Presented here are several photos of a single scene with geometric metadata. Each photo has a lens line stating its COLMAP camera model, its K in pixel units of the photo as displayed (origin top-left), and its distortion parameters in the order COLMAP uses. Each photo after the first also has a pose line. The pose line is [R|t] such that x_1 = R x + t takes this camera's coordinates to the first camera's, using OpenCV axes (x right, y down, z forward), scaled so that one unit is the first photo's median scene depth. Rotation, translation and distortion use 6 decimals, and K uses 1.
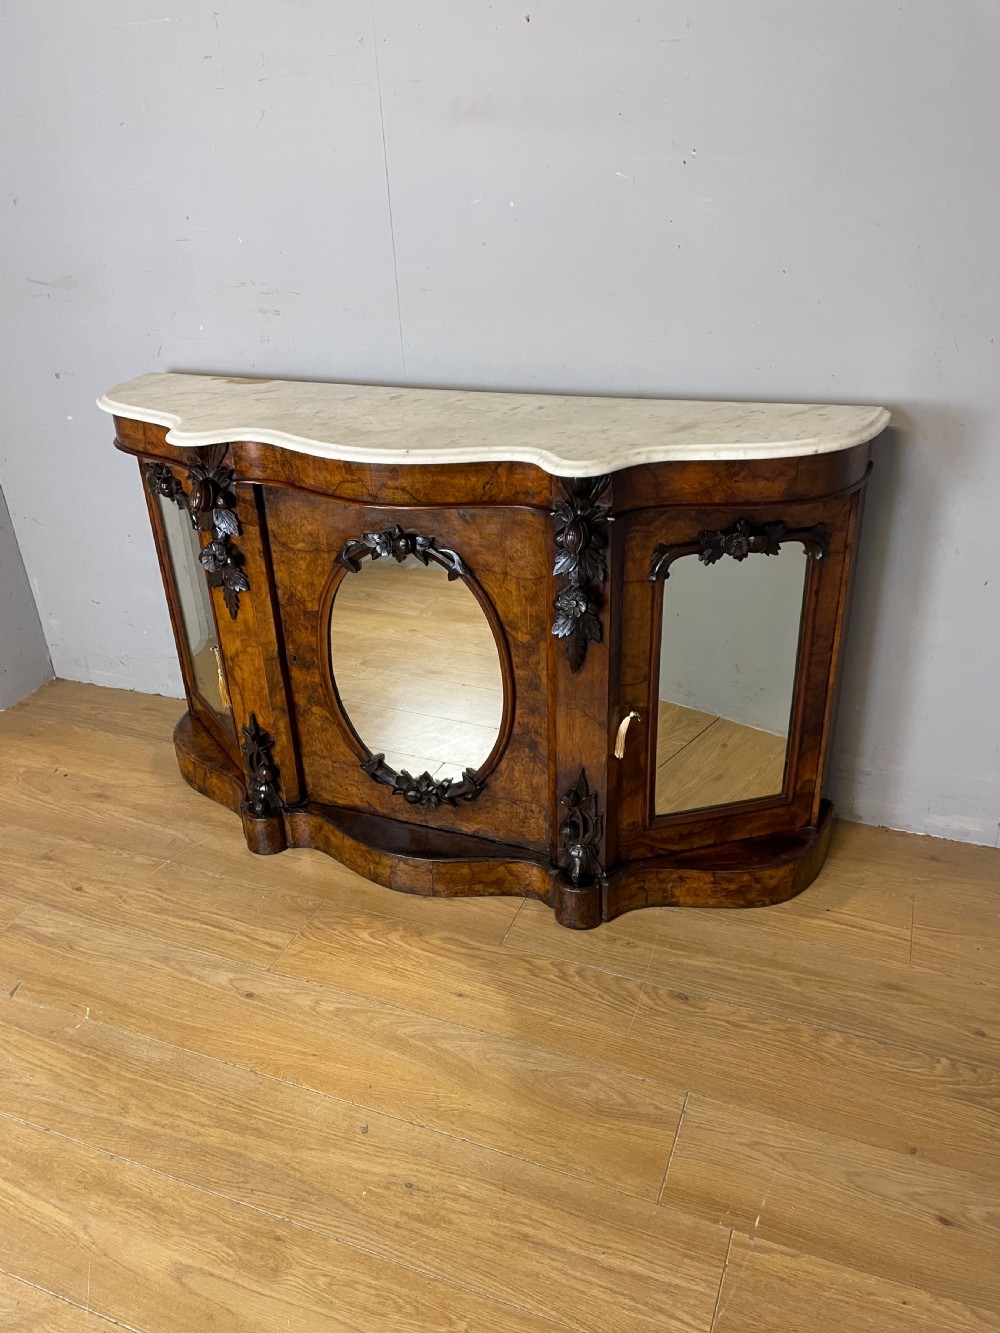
lens RADIAL K [[1006.7, 0, 508.2], [0, 1006.7, 659.7], [0, 0, 1]] dist [0.096672, -0.121290]
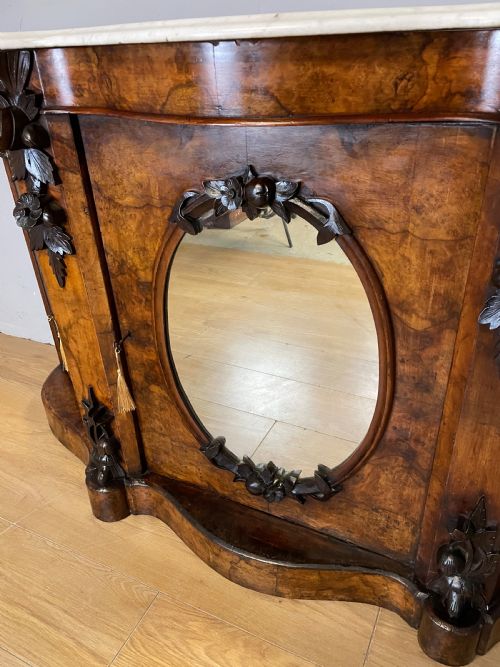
lens RADIAL K [[505.5, 0, 255.1], [0, 505.5, 338.6], [0, 0, 1]] dist [0.092765, -0.116733]
pose [[0.997160, 0.031742, -0.068295, -0.076274], [-0.027219, 0.997437, 0.066169, -0.031874], [0.070220, -0.064122, 0.995468, 0.610992]]
